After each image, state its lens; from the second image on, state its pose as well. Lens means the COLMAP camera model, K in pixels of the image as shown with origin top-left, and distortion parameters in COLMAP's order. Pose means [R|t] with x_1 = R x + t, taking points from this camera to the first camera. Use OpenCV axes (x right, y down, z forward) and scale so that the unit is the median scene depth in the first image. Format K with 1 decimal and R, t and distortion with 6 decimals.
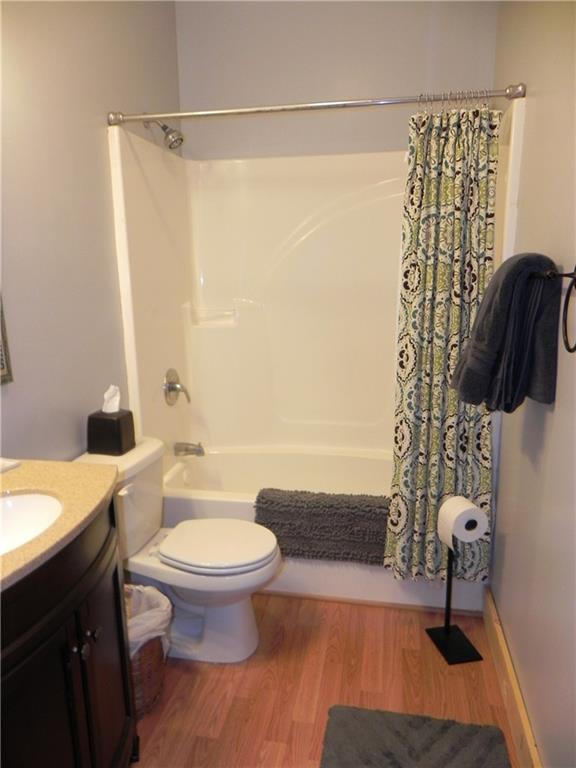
lens RADIAL K [[575.1, 0, 288.0], [0, 575.1, 384.0], [0, 0, 1]] dist [-0.002694, -0.000754]
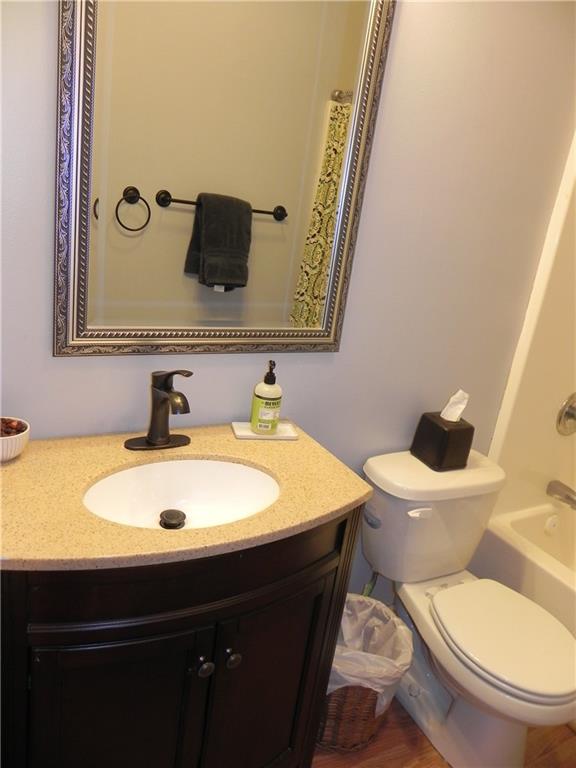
lens RADIAL K [[589.8, 0, 288.0], [0, 589.8, 384.0], [0, 0, 1]] dist [0.003524, 0.003848]
pose [[0.649274, 0.343125, -0.678755, 0.108868], [-0.305171, 0.934988, 0.180741, -0.083731], [0.696645, 0.089786, 0.711776, 0.214374]]
